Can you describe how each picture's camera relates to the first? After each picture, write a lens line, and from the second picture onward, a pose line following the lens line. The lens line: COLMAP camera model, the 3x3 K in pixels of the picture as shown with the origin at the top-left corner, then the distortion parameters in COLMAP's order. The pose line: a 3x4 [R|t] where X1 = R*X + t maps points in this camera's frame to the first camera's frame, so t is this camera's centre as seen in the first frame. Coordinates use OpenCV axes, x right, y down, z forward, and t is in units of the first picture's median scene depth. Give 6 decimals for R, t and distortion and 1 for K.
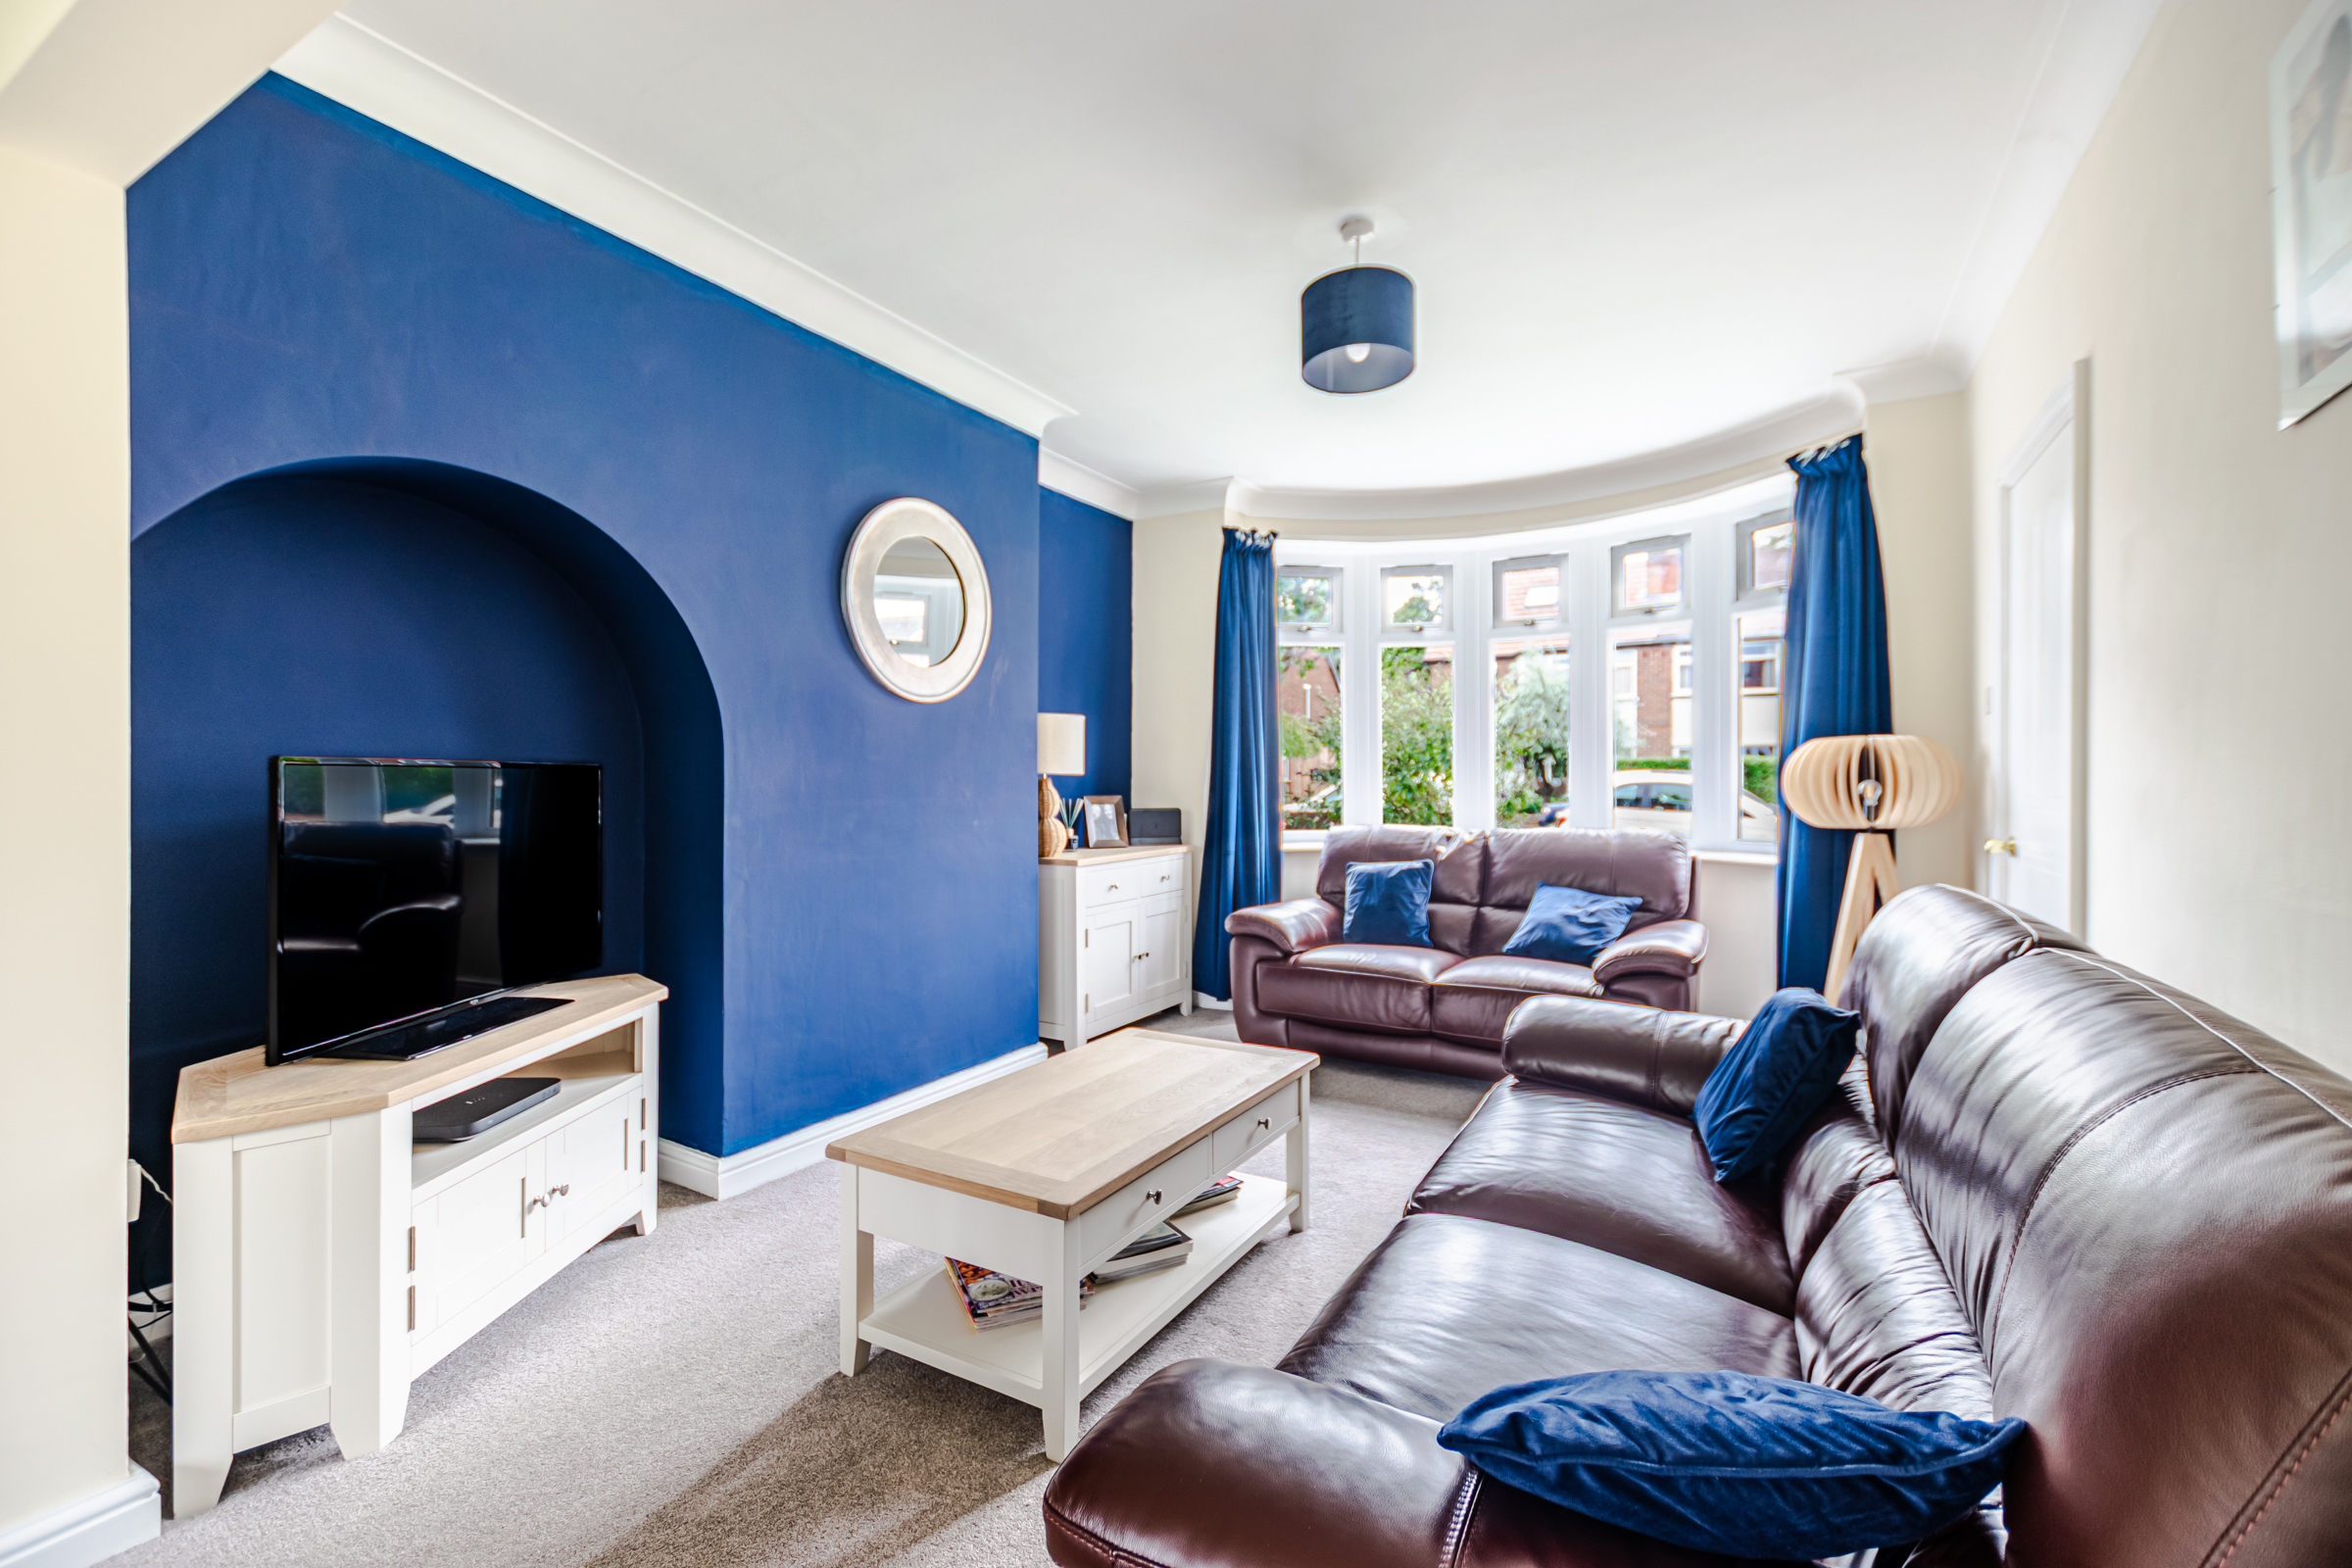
lens RADIAL K [[1014.6, 0, 1175.8], [0, 1014.6, 779.6], [0, 0, 1]] dist [-0.001547, -0.000713]
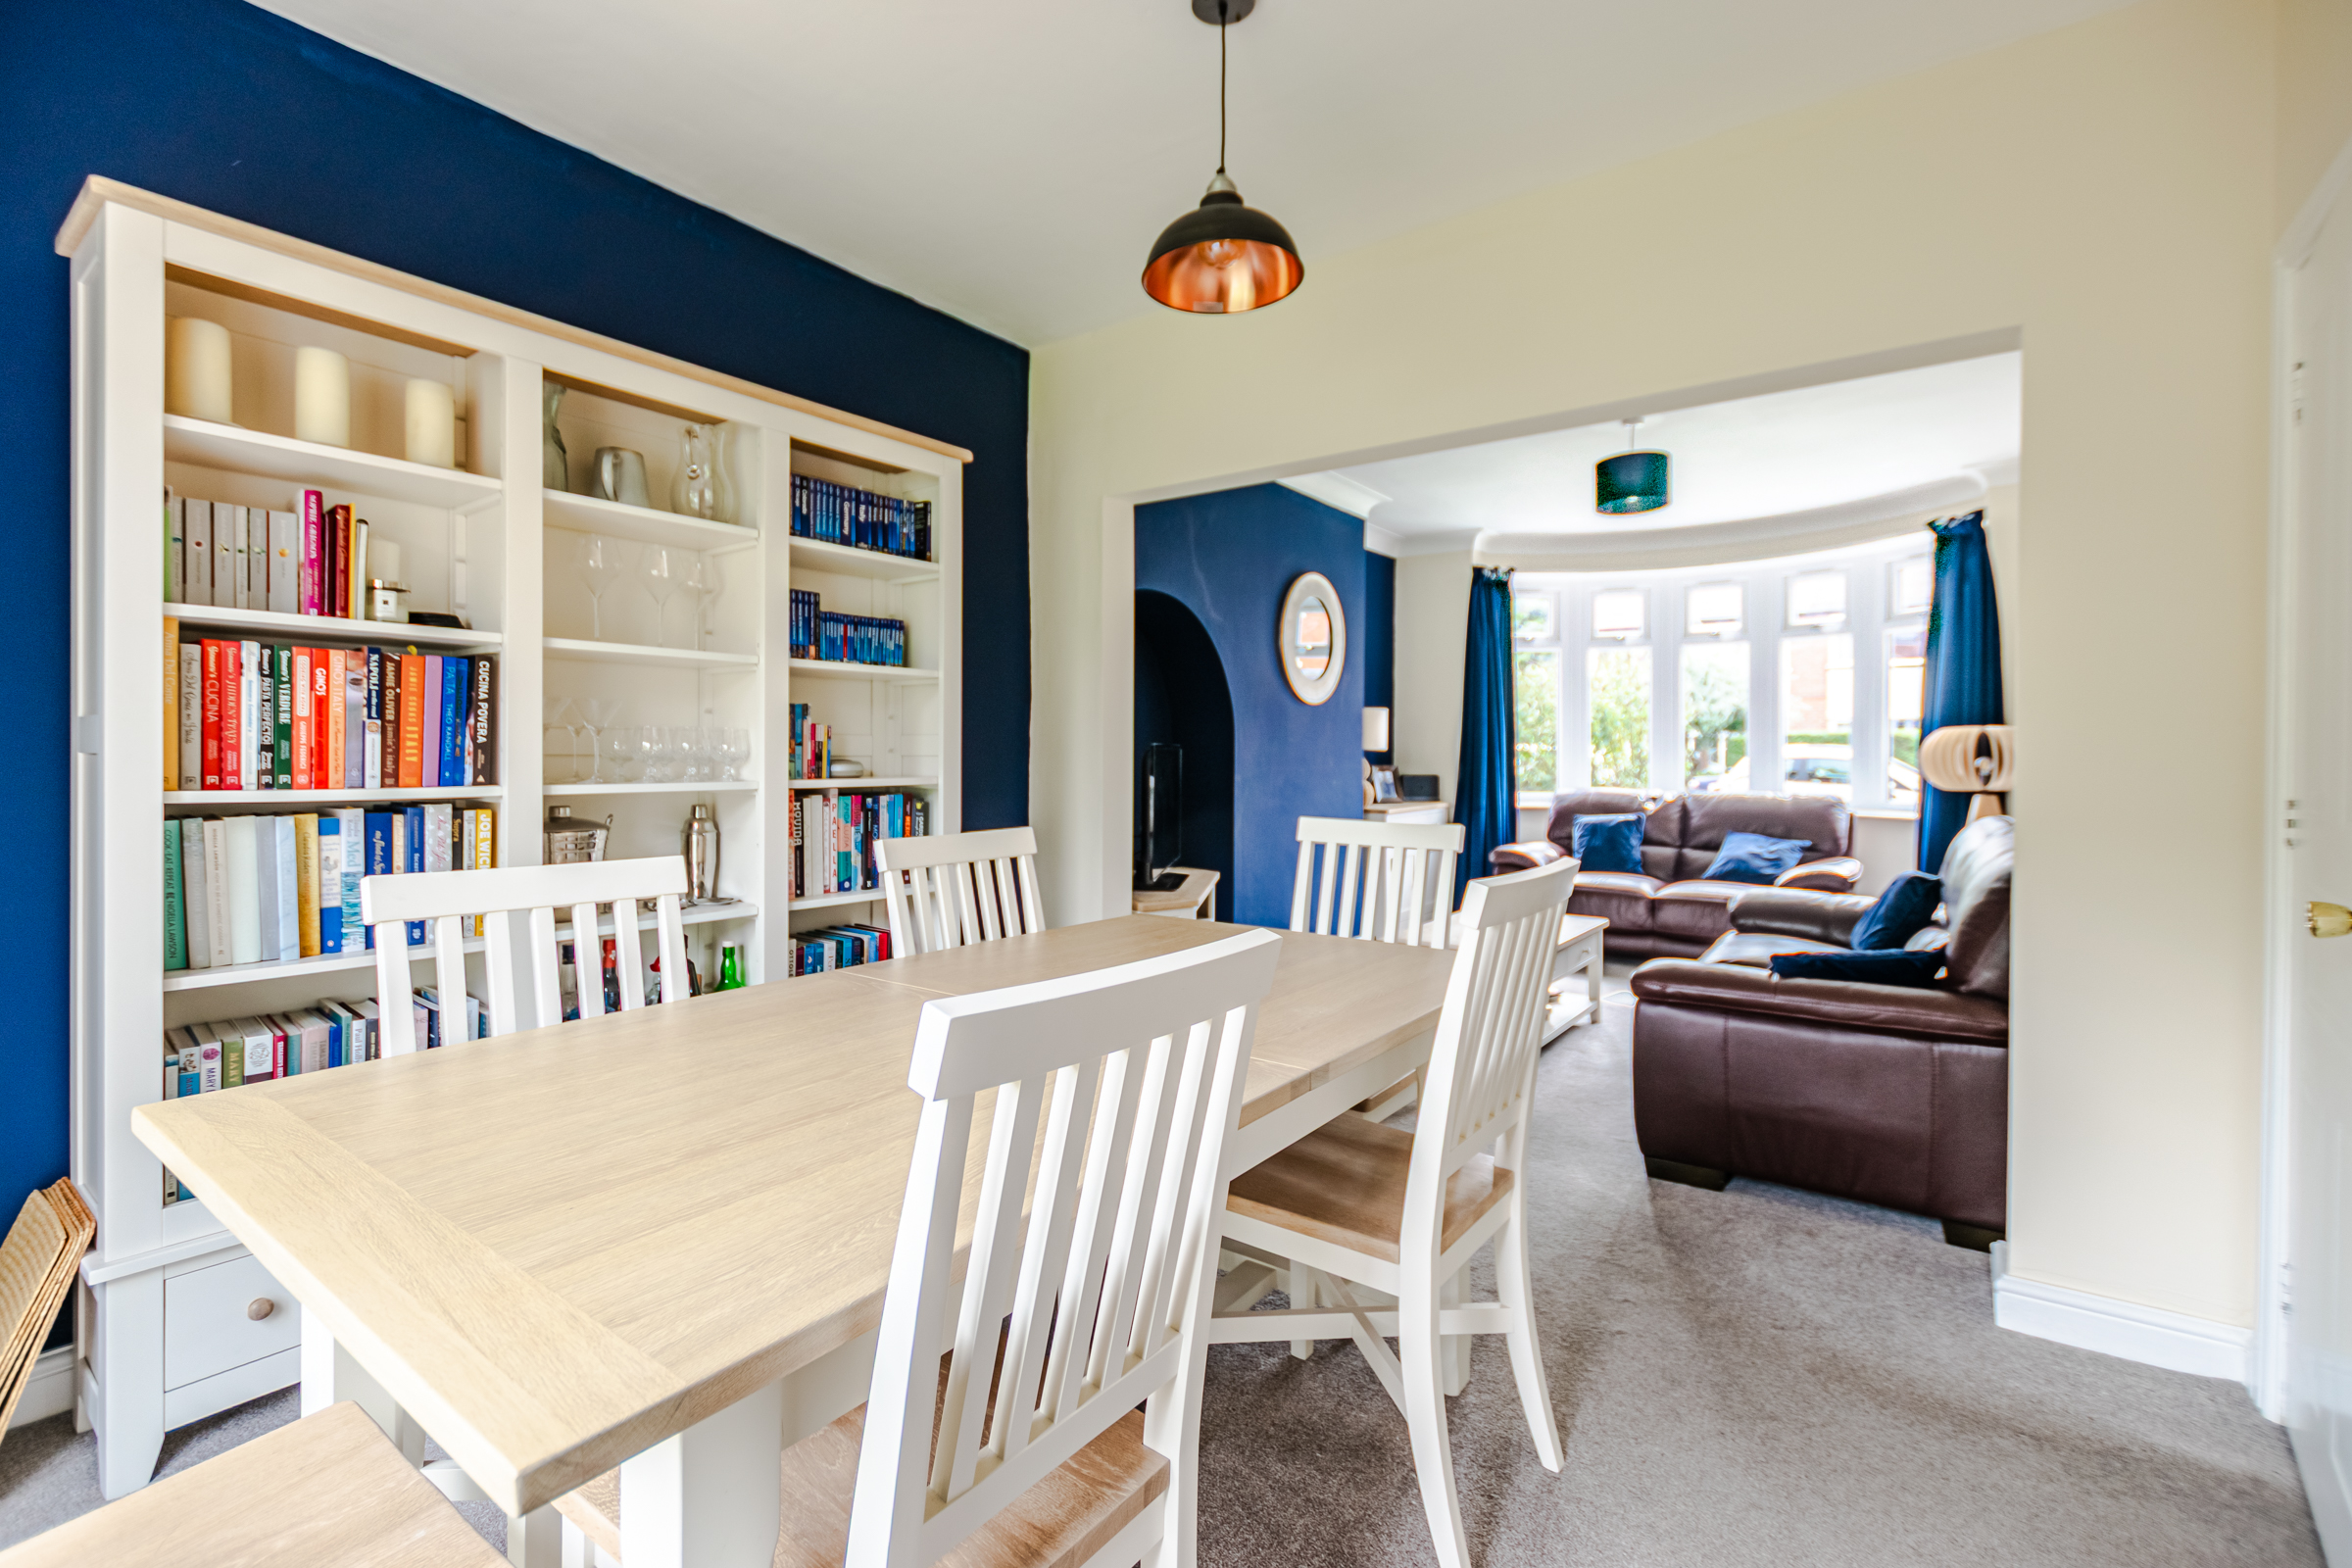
lens RADIAL K [[1014.6, 0, 1142.8], [0, 1014.6, 751.2], [0, 0, 1]] dist [-0.001547, -0.000713]
pose [[0.990372, 0.004572, -0.138359, -0.242951], [-0.004485, 0.999990, 0.000938, -0.003265], [0.138362, -0.000308, 0.990382, -0.477390]]
